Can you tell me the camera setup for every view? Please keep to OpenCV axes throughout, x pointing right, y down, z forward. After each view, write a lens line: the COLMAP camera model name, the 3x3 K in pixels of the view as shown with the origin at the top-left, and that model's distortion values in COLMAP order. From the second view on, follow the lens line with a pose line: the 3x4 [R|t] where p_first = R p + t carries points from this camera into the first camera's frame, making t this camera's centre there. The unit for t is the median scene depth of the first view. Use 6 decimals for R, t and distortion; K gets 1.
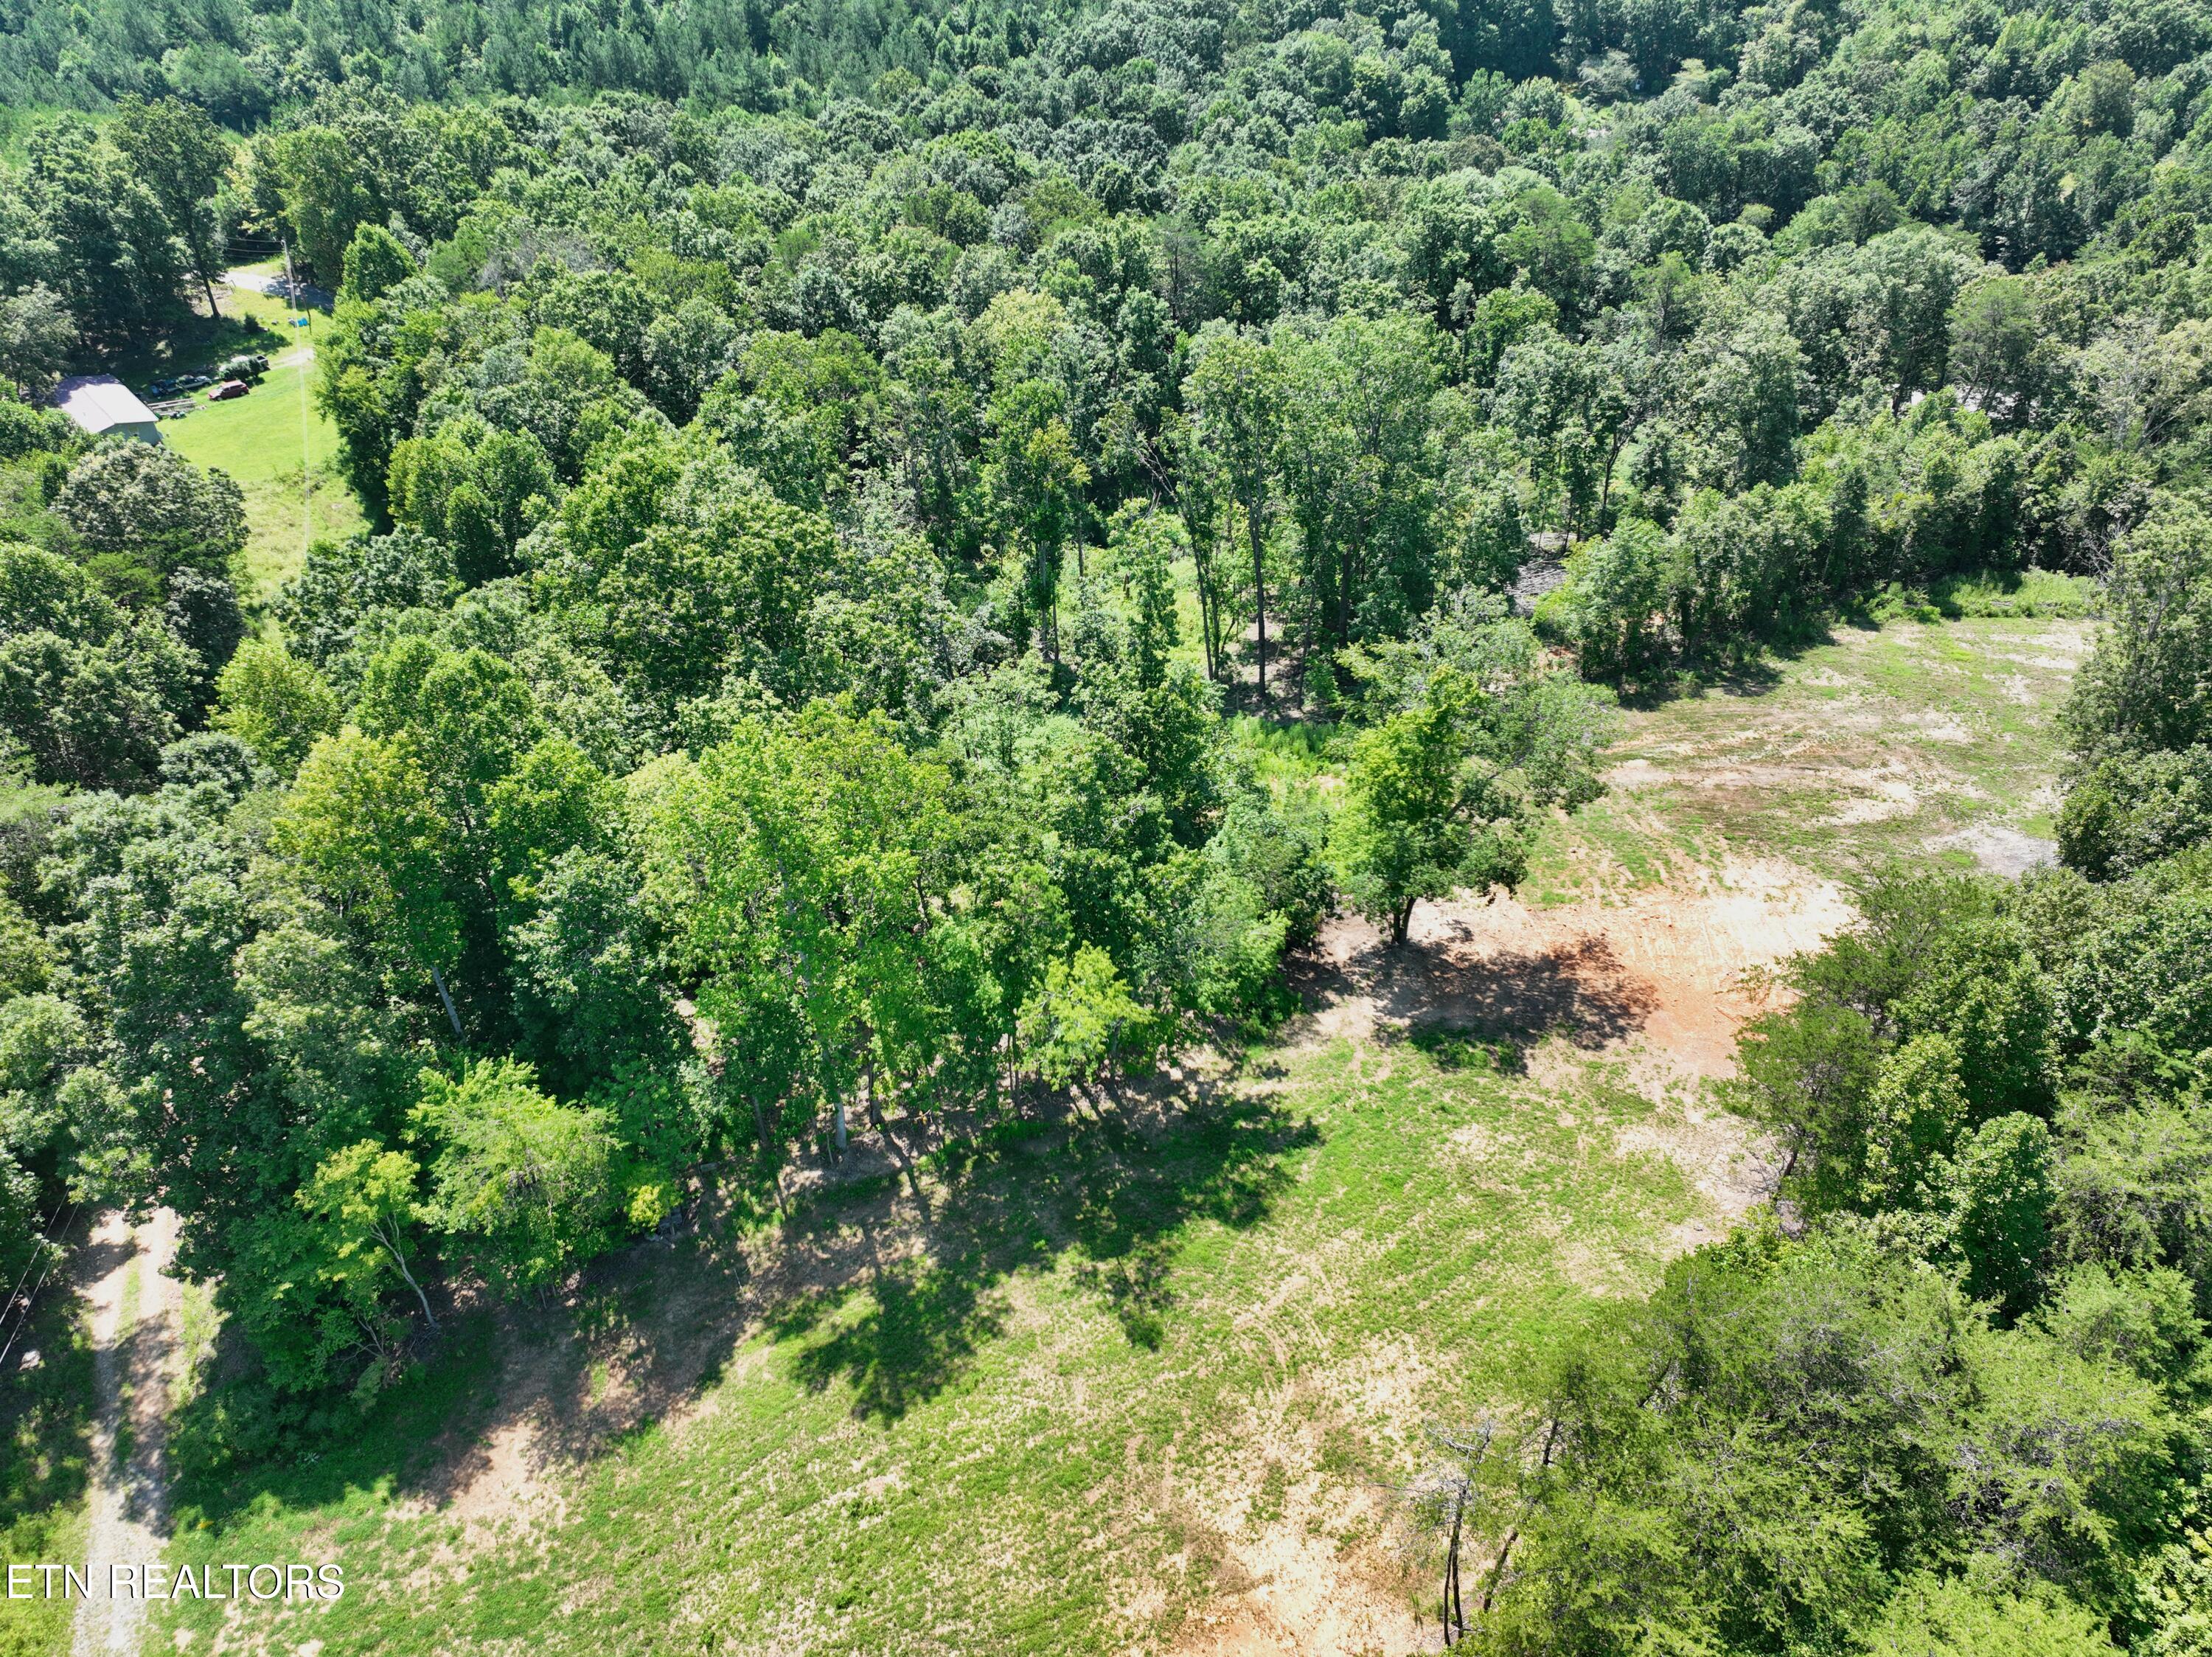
lens RADIAL K [[1556.1, 0, 1108.4], [0, 1556.1, 825.0], [0, 0, 1]] dist [0.000609, 0.016404]
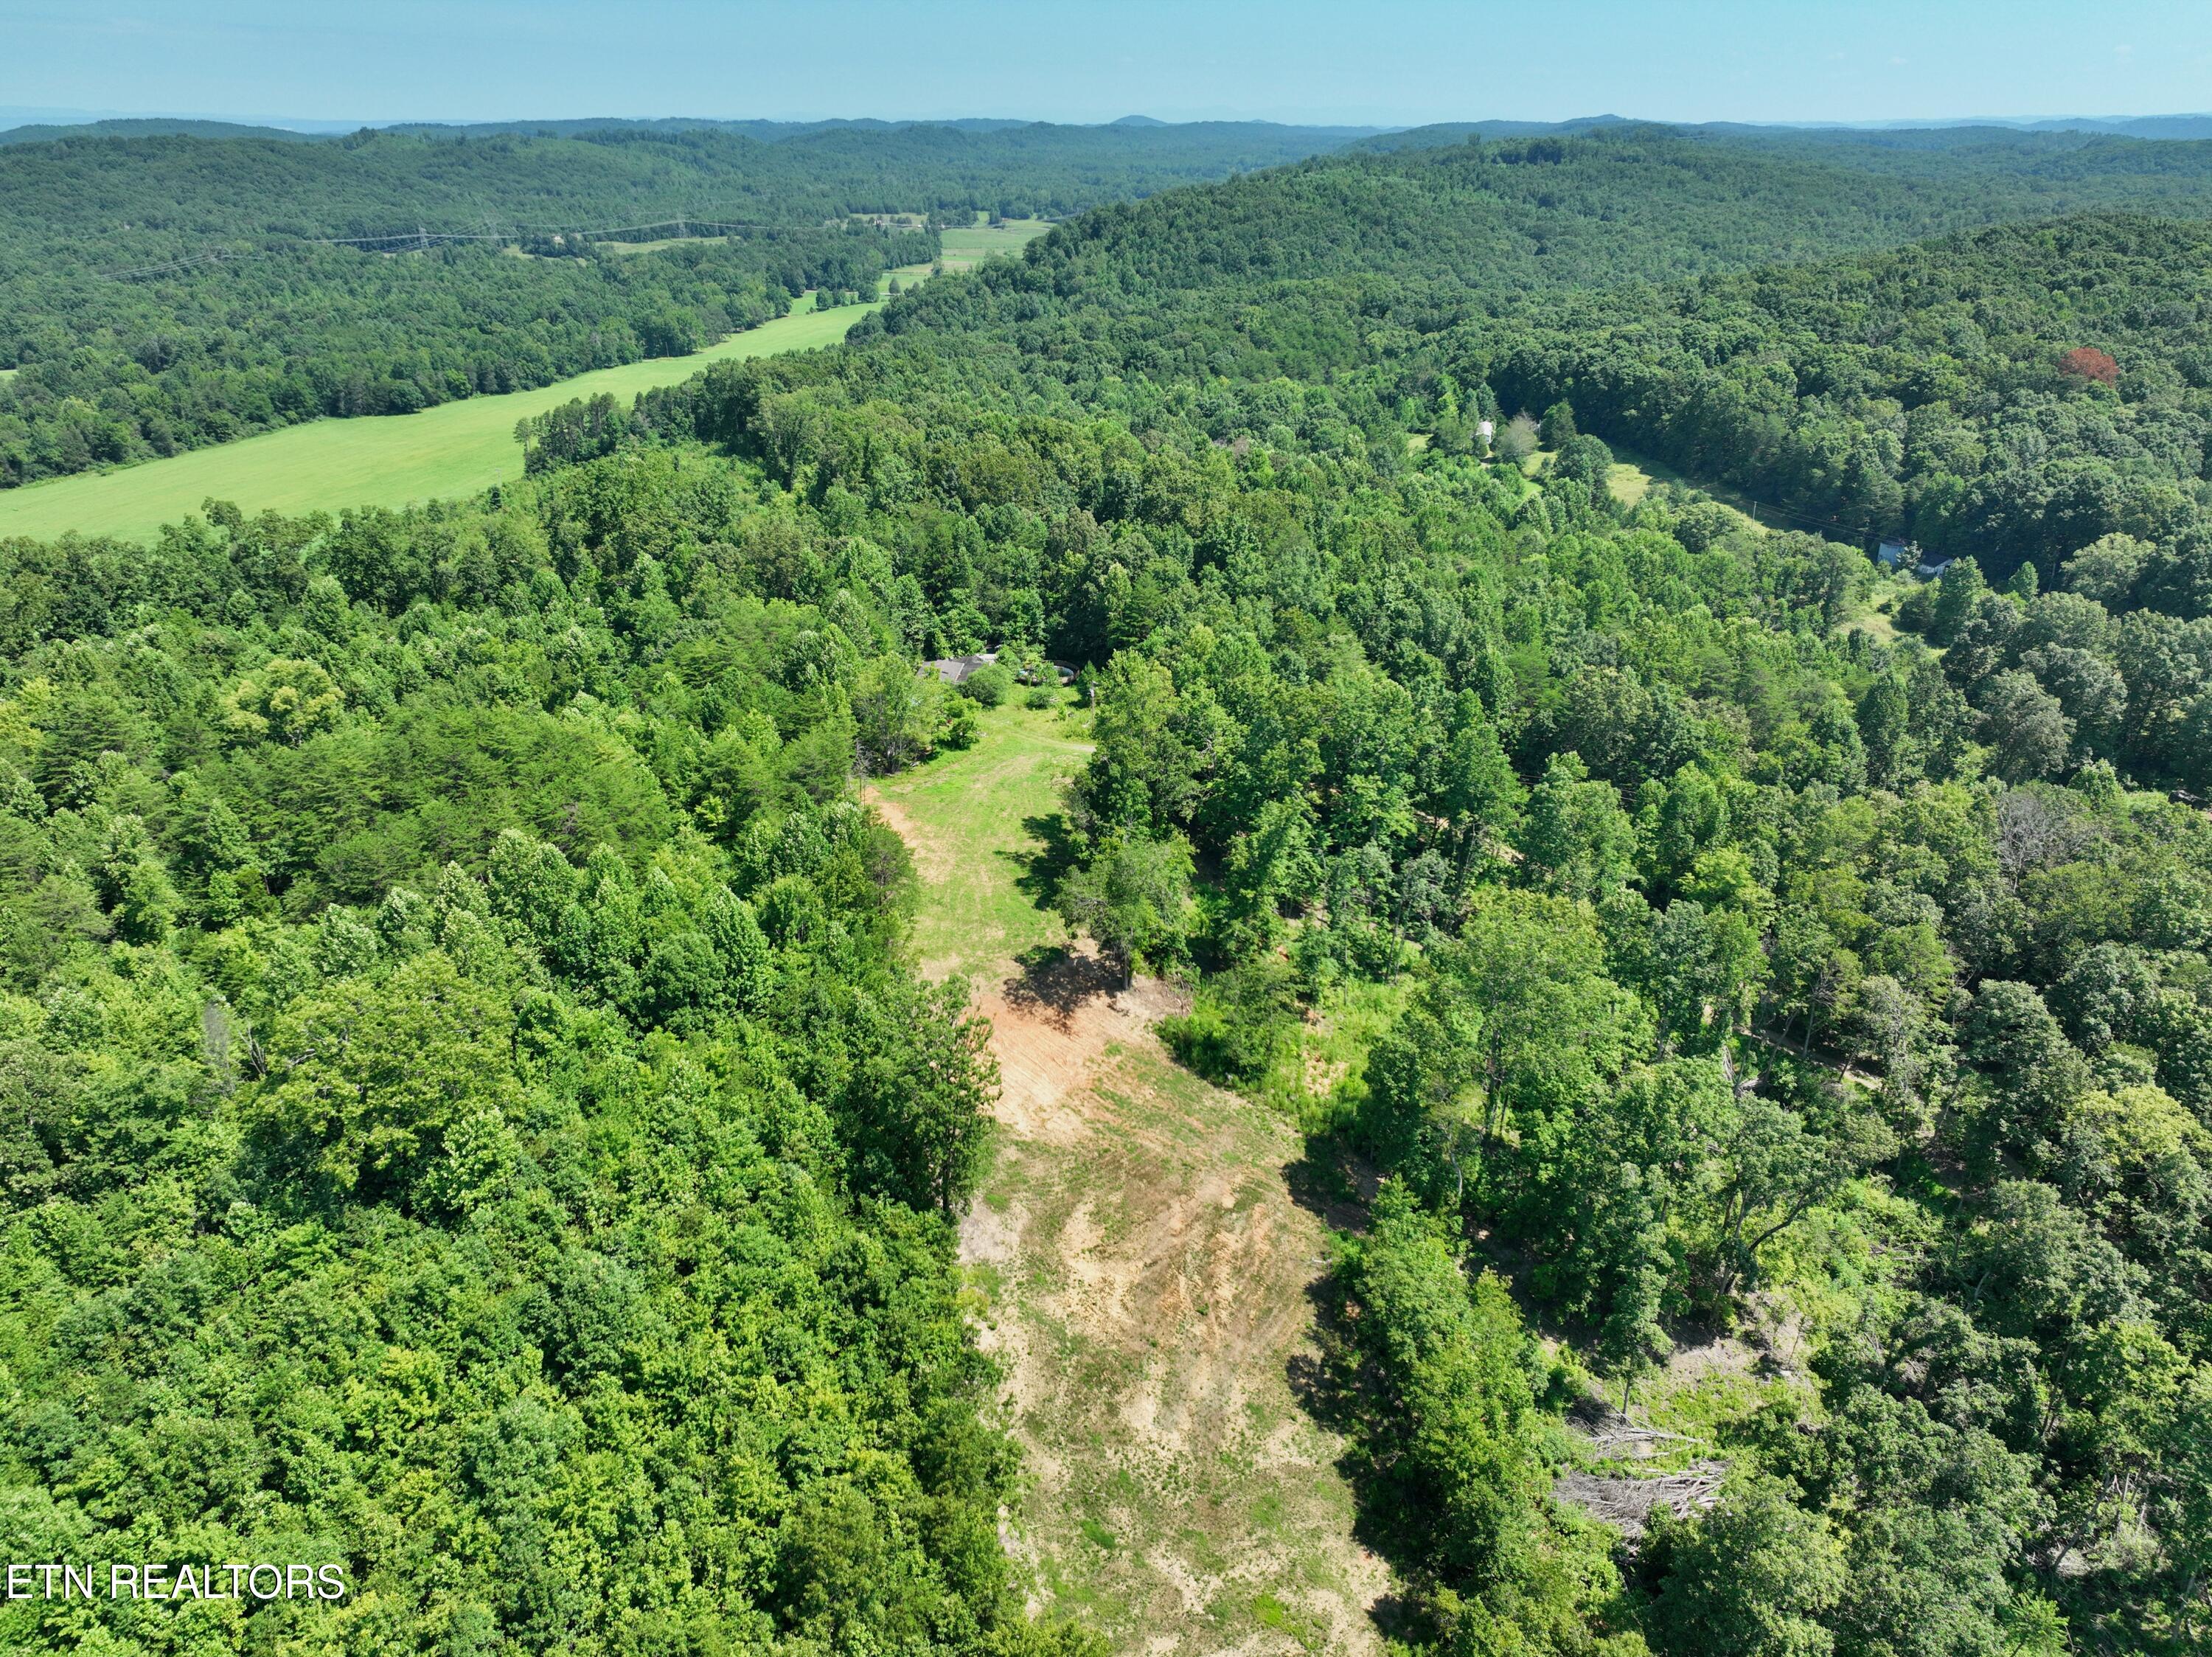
lens RADIAL K [[1570.1, 0, 1106.0], [0, 1570.1, 828.5], [0, 0, 1]] dist [0.006752, 0.015235]
pose [[-0.535785, 0.356322, -0.765486, 1.445367], [-0.515297, 0.580199, 0.630744, -1.113267], [0.668882, 0.732396, -0.127250, 0.983728]]
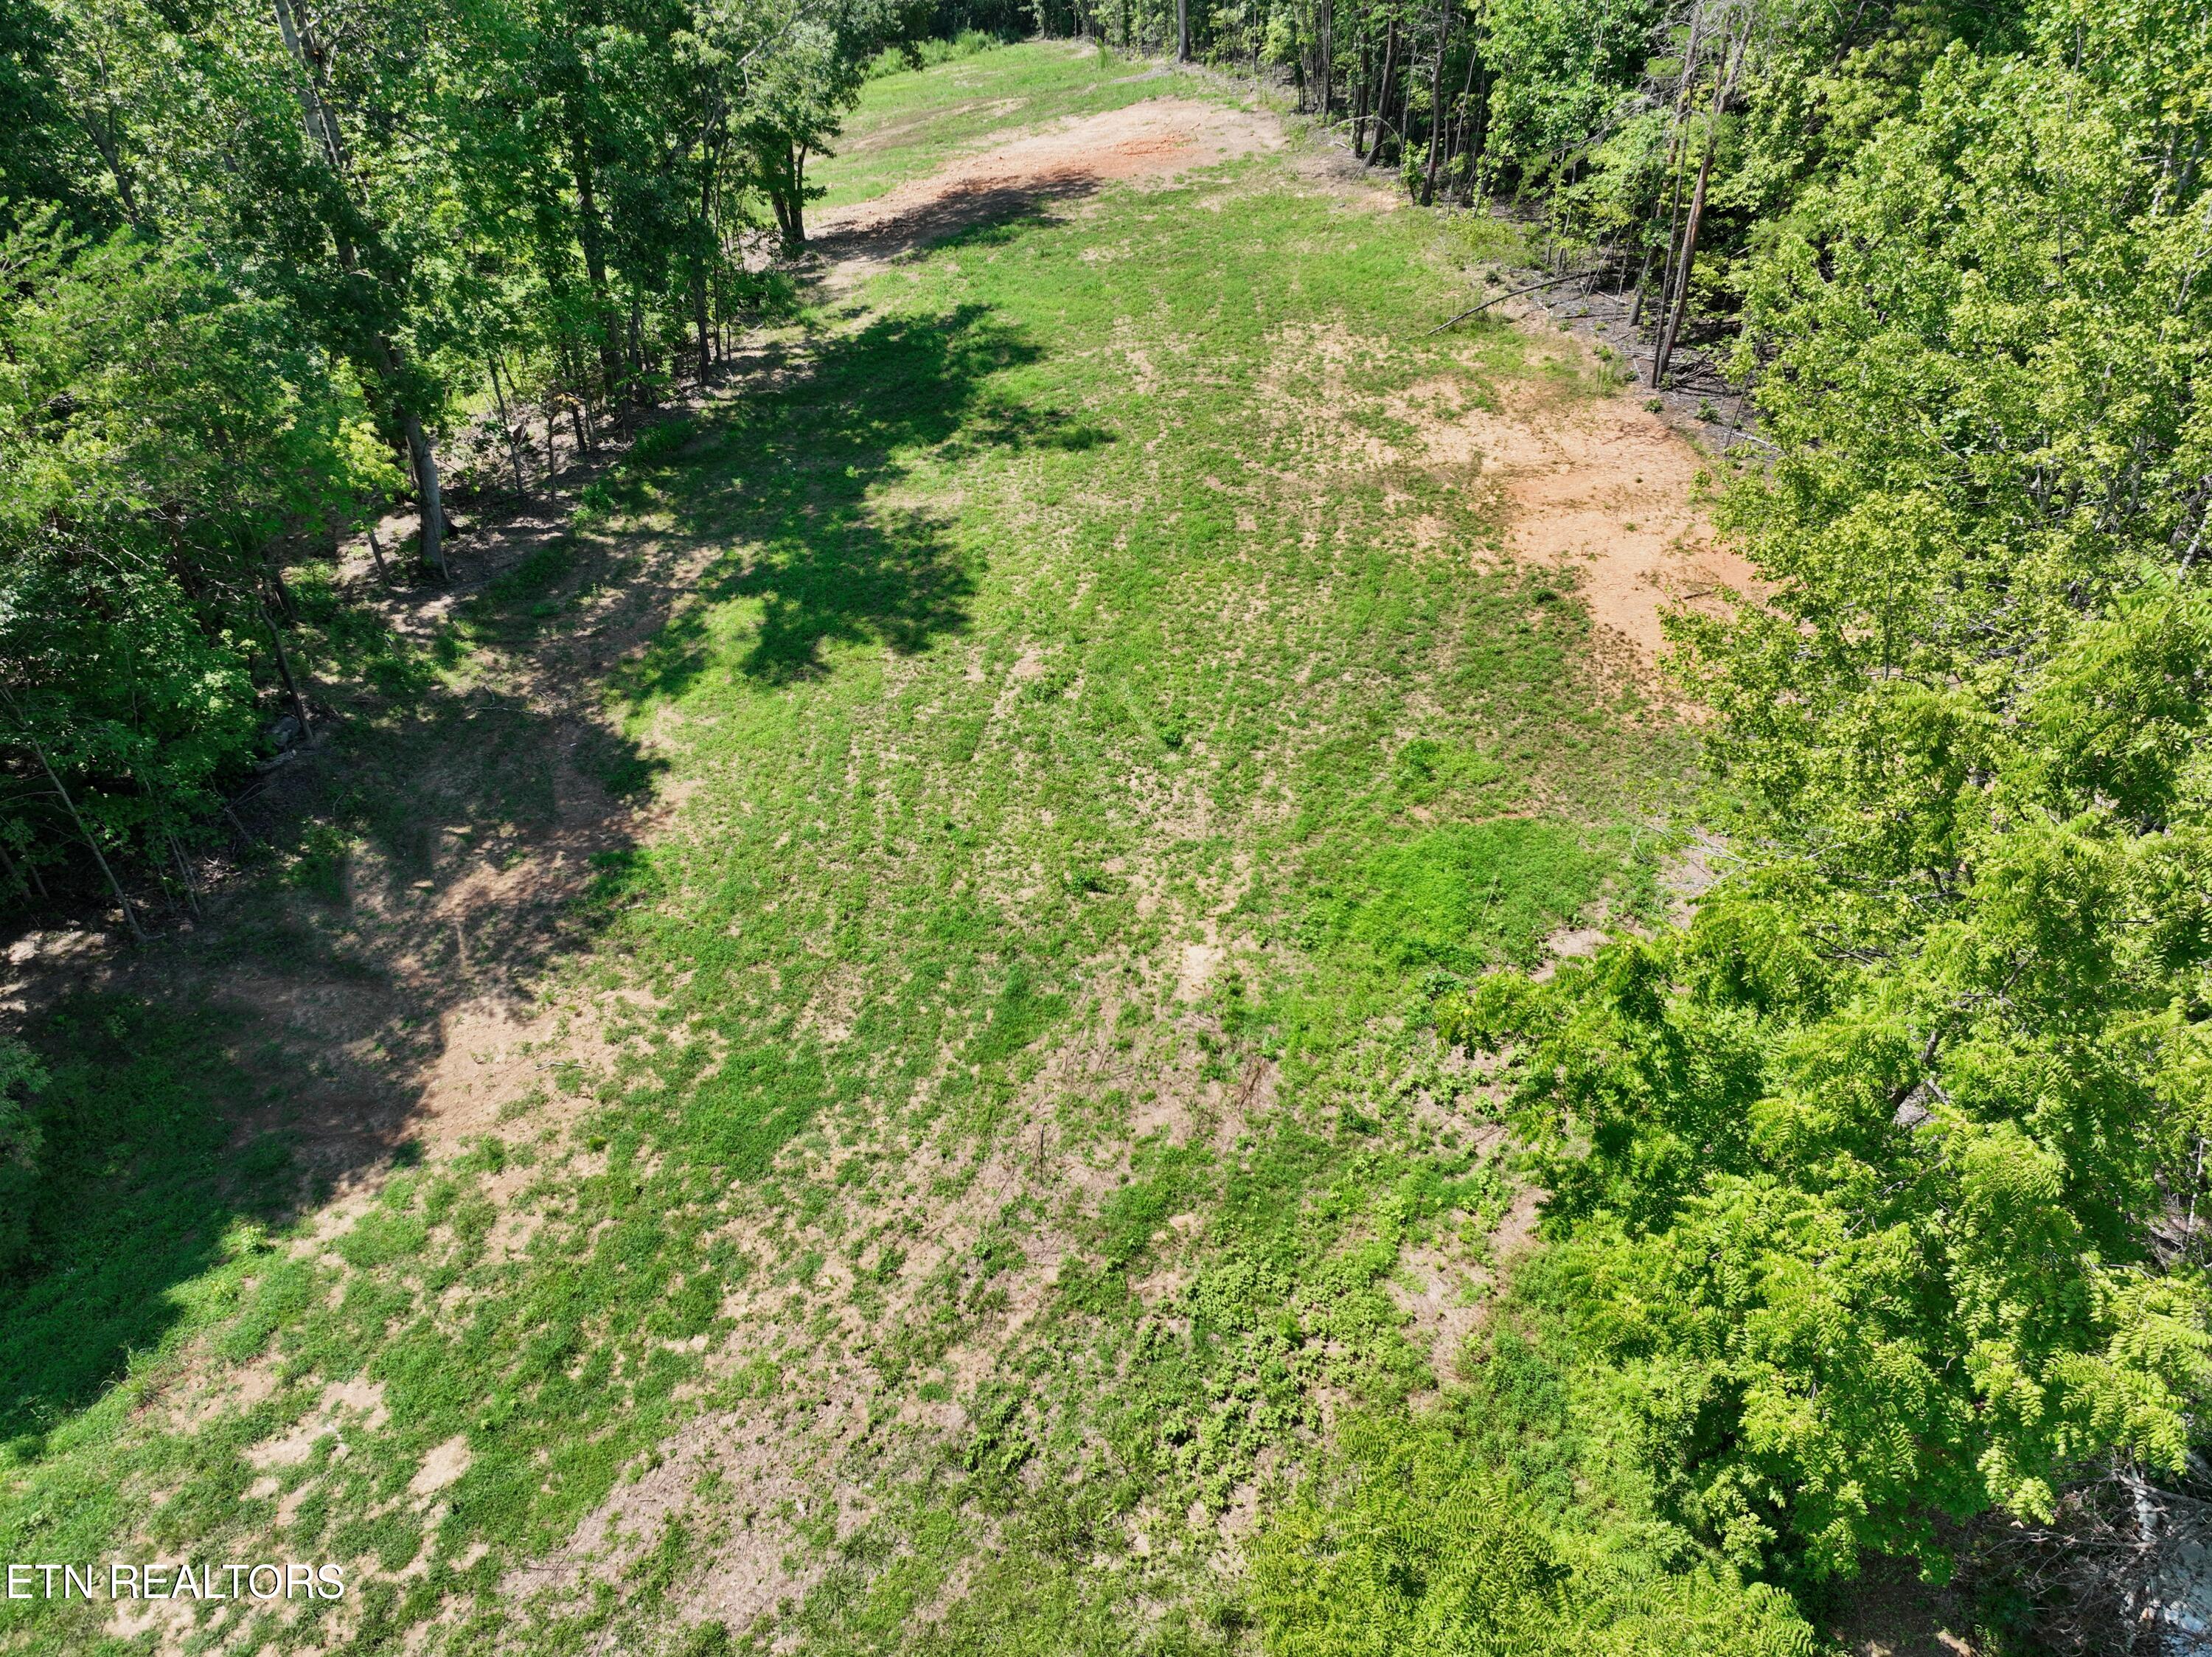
lens RADIAL K [[1558.9, 0, 1108.0], [0, 1558.9, 817.7], [0, 0, 1]] dist [0.006537, 0.005655]
pose [[0.597664, -0.489437, 0.635019, -0.332978], [0.498682, 0.847124, 0.183568, 0.232135], [-0.627785, 0.206961, 0.750369, 0.331806]]
